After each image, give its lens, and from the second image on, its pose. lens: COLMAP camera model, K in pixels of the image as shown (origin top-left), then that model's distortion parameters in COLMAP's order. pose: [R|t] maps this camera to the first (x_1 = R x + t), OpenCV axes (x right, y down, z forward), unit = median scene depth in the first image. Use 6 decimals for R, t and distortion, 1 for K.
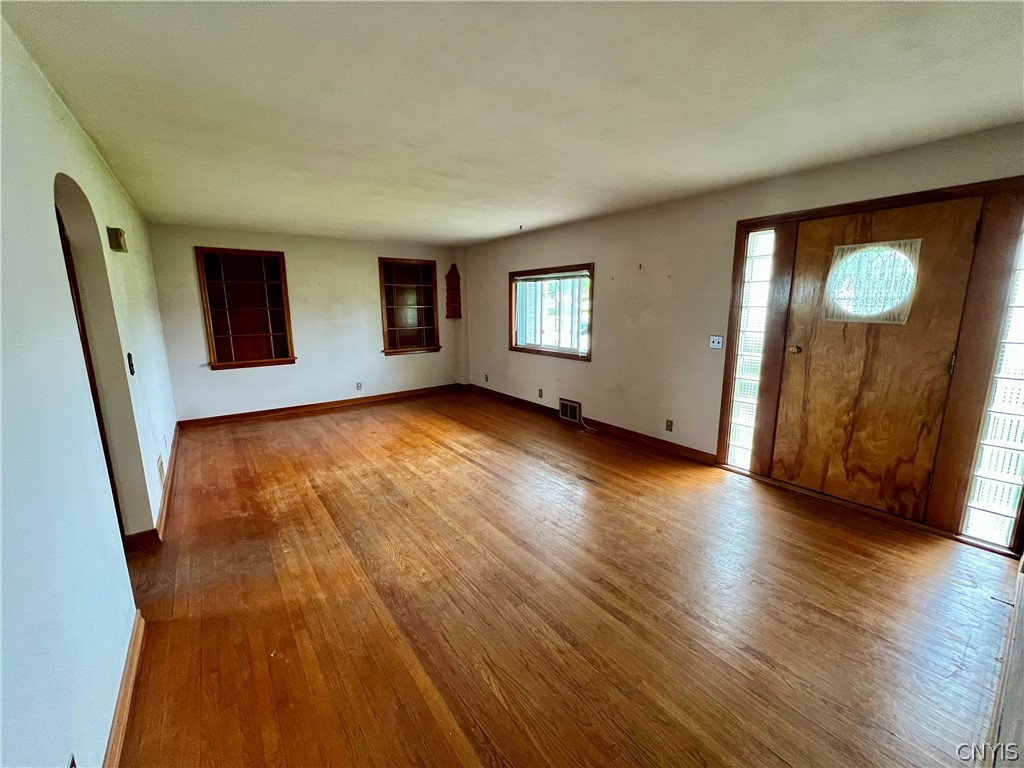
lens RADIAL K [[409.3, 0, 511.4], [0, 409.3, 381.9], [0, 0, 1]] dist [0.000440, 0.000275]
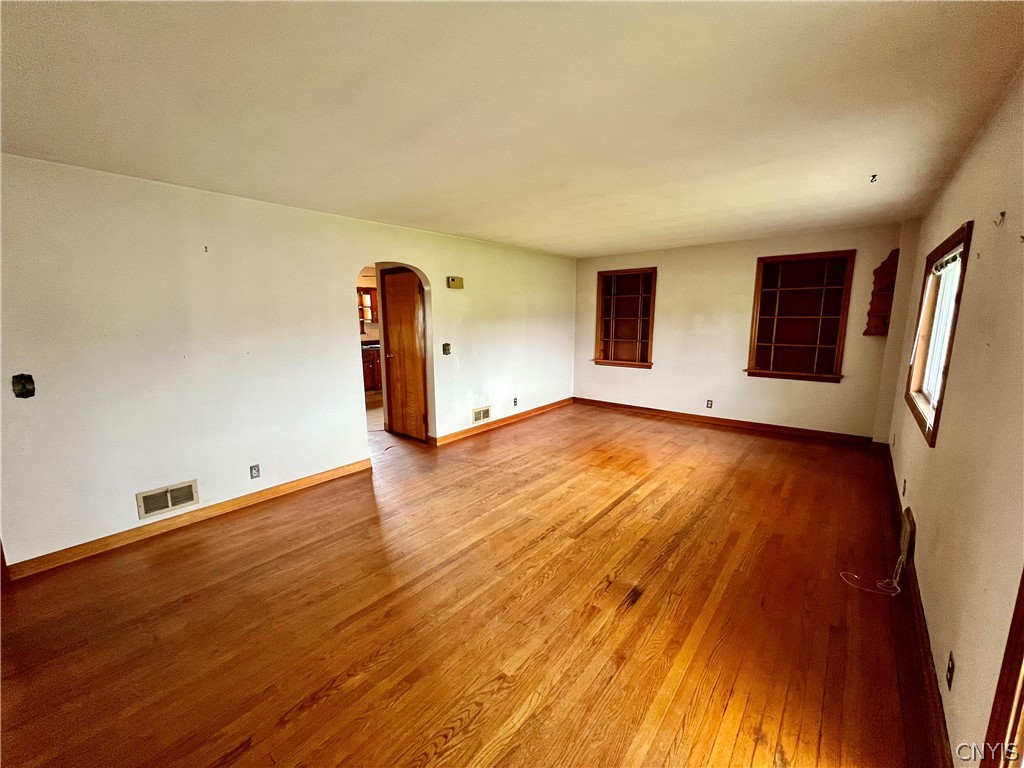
lens RADIAL K [[409.3, 0, 511.4], [0, 409.3, 381.9], [0, 0, 1]] dist [0.000440, 0.000275]
pose [[0.230642, 0.162313, -0.959405, 0.608915], [-0.173421, 0.977060, 0.123609, -0.114353], [0.957460, 0.137872, 0.253500, 0.531805]]
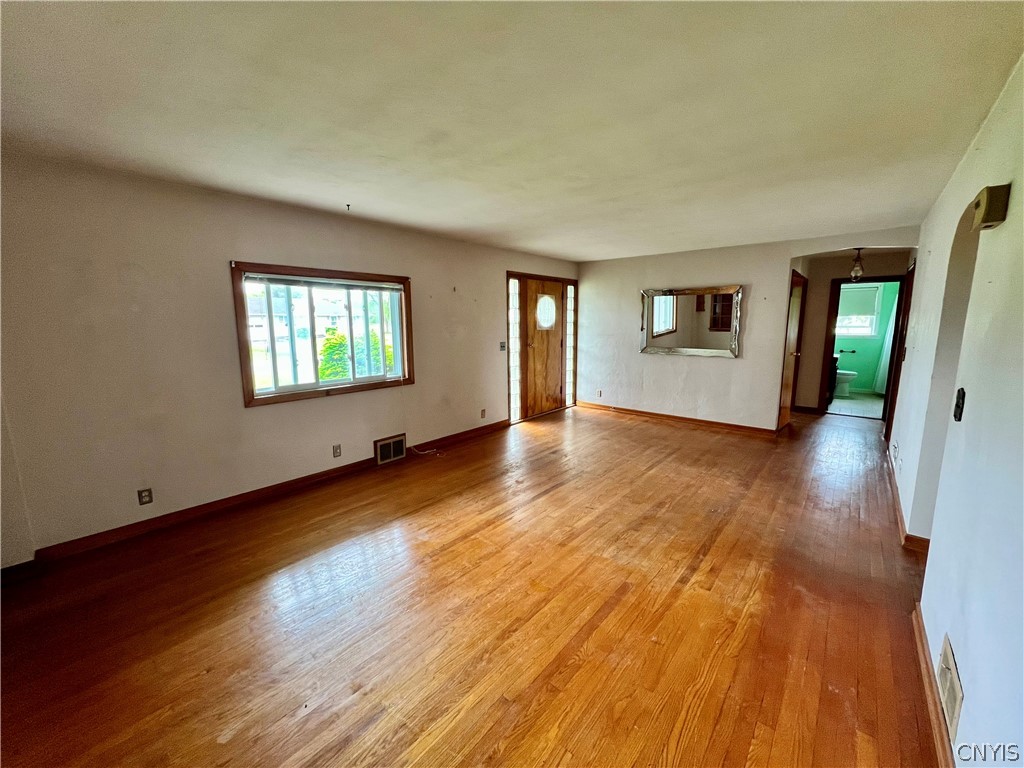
lens RADIAL K [[409.3, 0, 511.4], [0, 409.3, 381.9], [0, 0, 1]] dist [0.000440, 0.000275]
pose [[-0.225952, -0.136438, 0.964536, -0.899551], [0.186682, 0.965727, 0.180339, -0.214718], [-0.956084, 0.220809, -0.192737, 1.166727]]
